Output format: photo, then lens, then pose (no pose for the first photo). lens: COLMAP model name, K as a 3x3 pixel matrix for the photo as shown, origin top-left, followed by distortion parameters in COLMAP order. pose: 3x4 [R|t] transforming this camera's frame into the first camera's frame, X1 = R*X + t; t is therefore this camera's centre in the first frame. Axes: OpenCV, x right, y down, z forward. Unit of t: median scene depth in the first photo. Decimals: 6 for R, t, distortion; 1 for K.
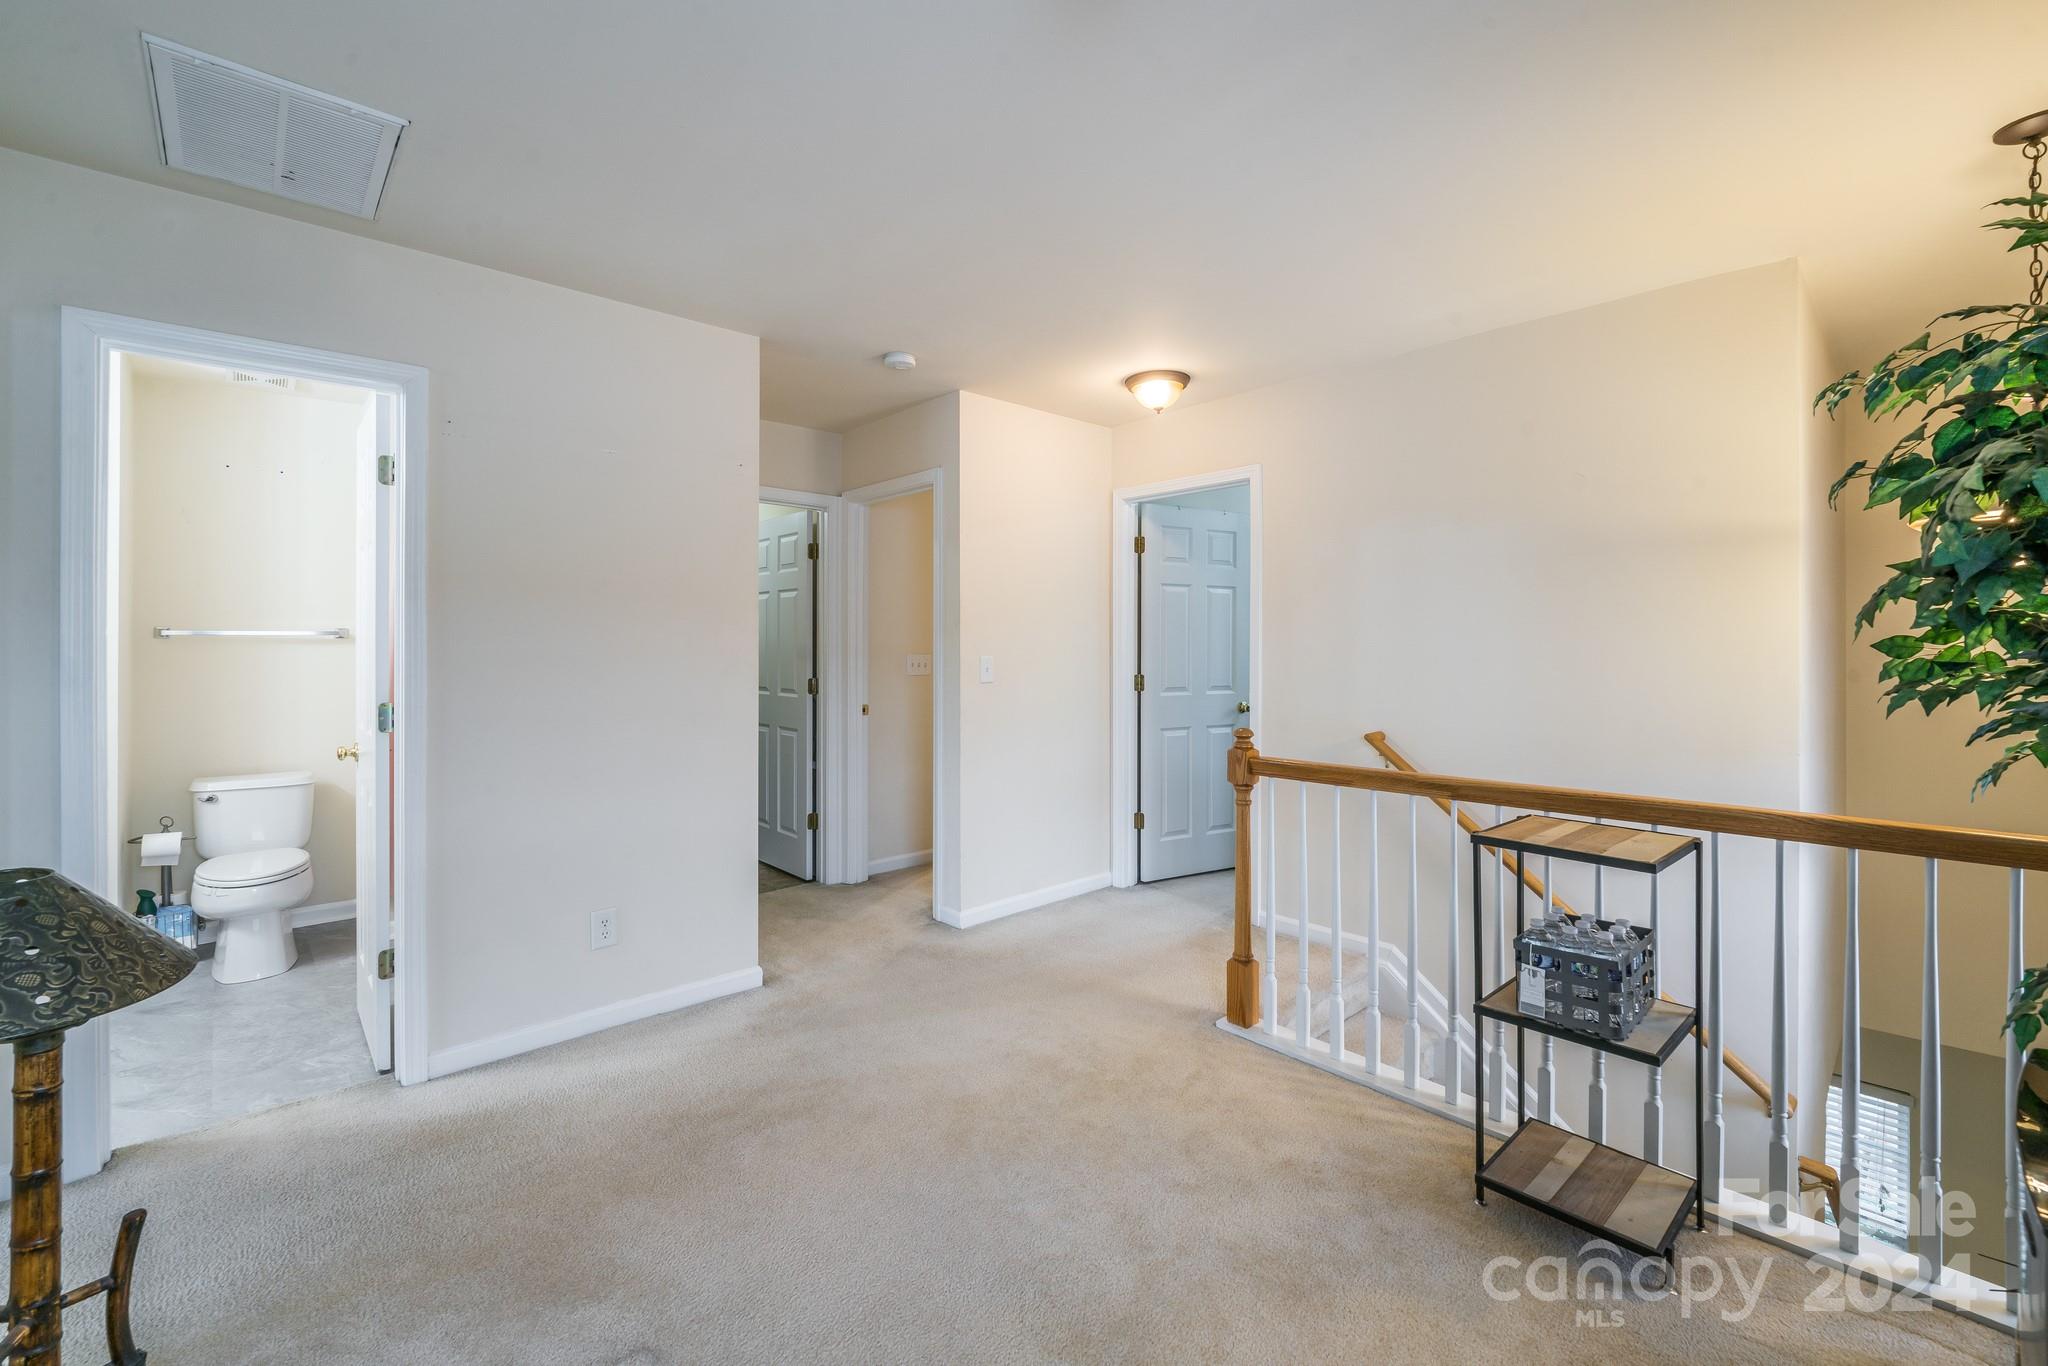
lens RADIAL K [[872.1, 0, 1012.8], [0, 872.1, 645.7], [0, 0, 1]] dist [0.035887, 0.000258]
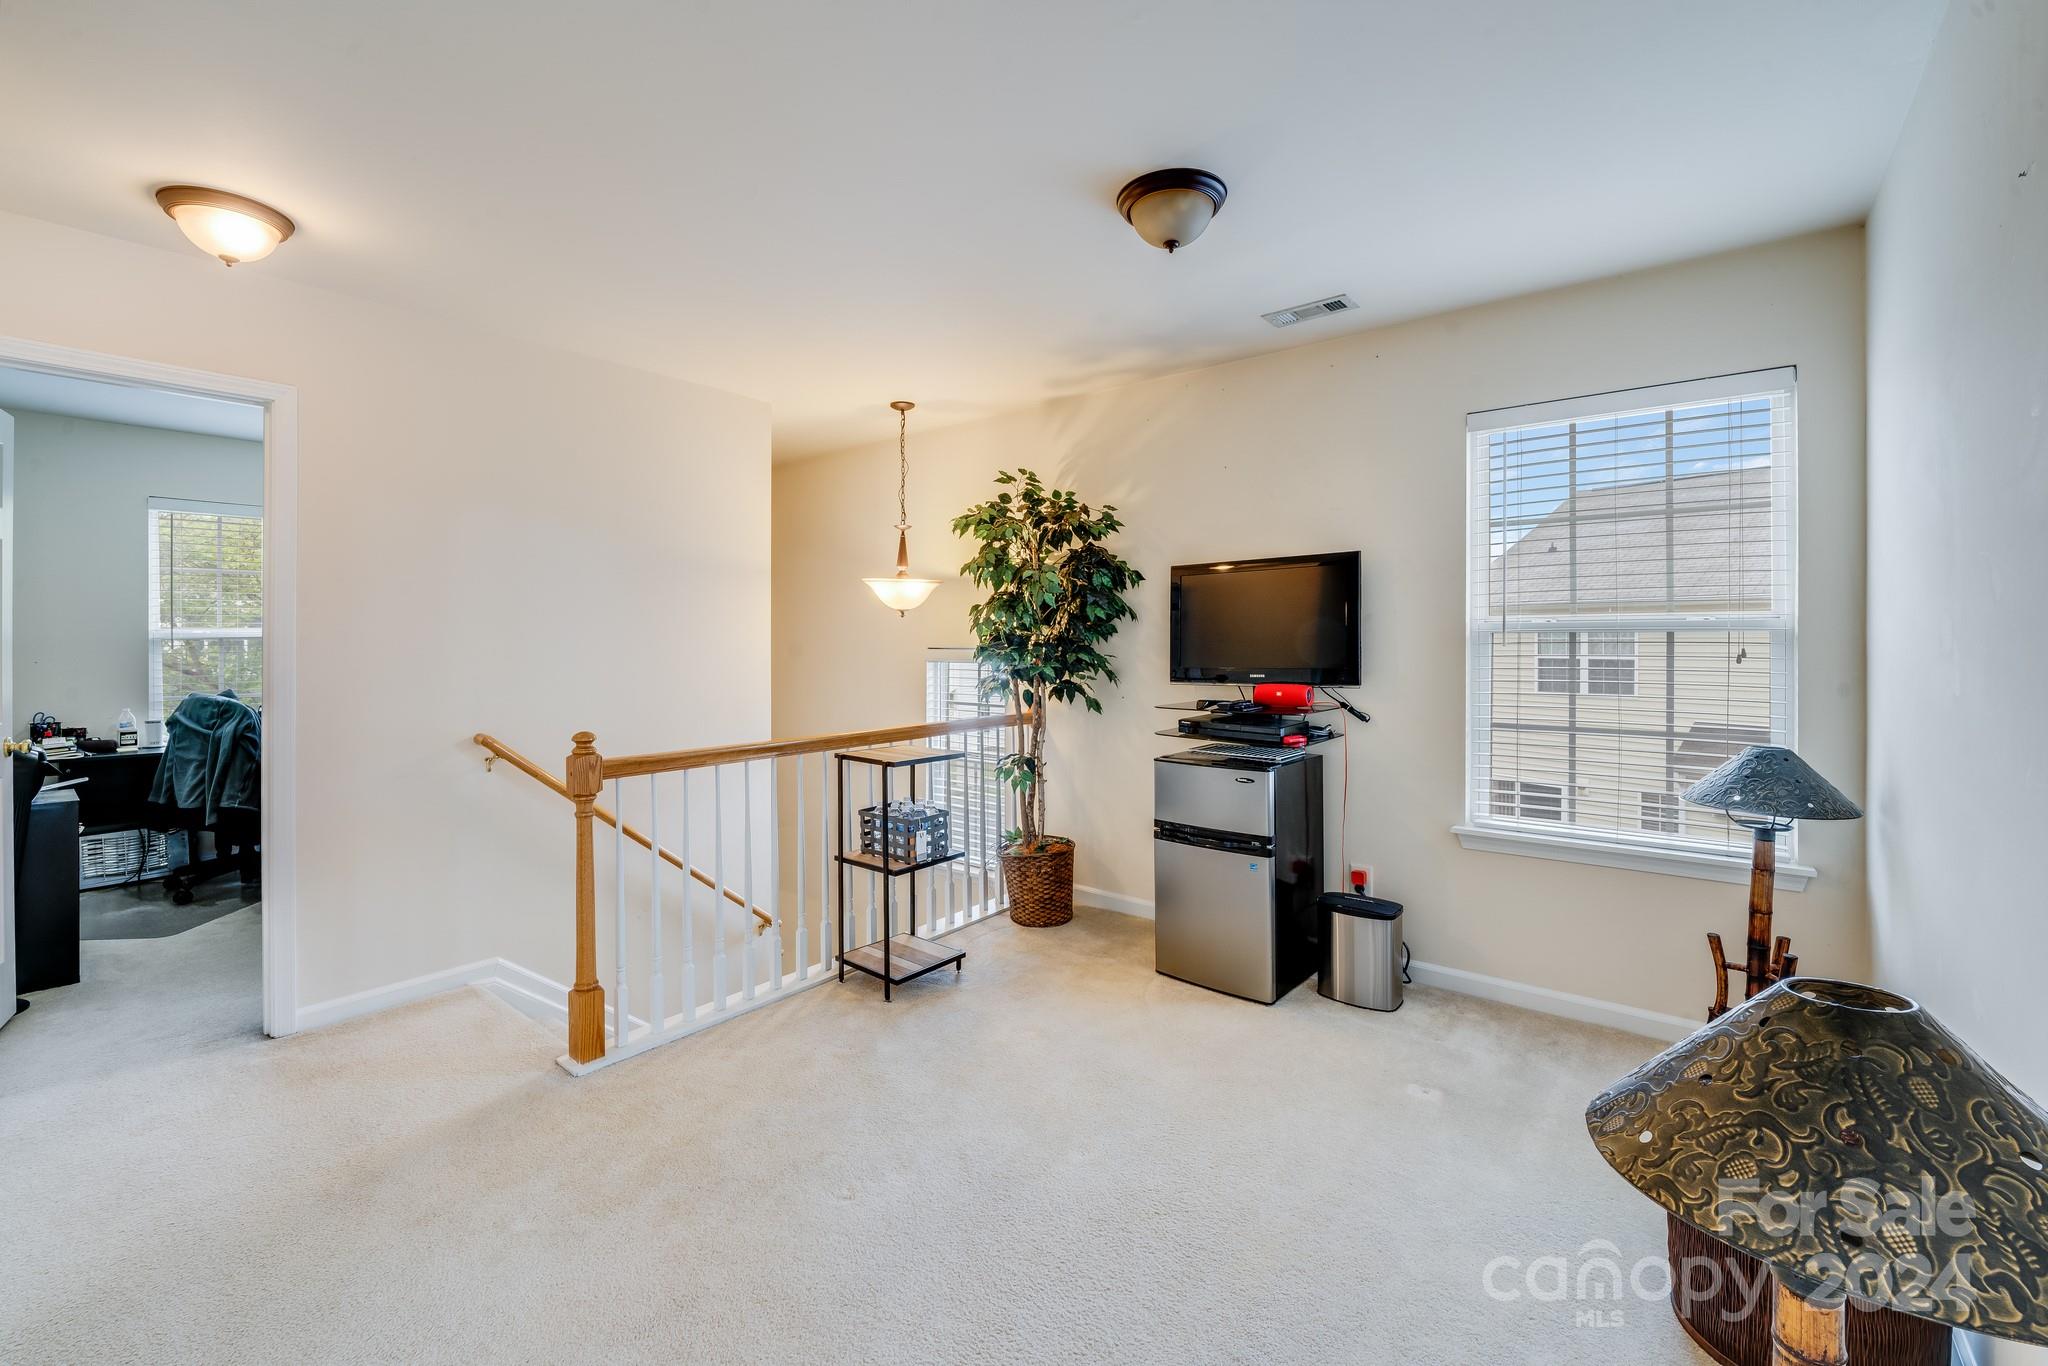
lens RADIAL K [[872.1, 0, 1012.8], [0, 872.1, 645.7], [0, 0, 1]] dist [0.035887, 0.000258]
pose [[-0.145353, -0.009318, 0.989336, -0.749937], [0.003118, 0.999946, 0.009876, -0.003040], [-0.989375, 0.004520, -0.145316, 0.751094]]
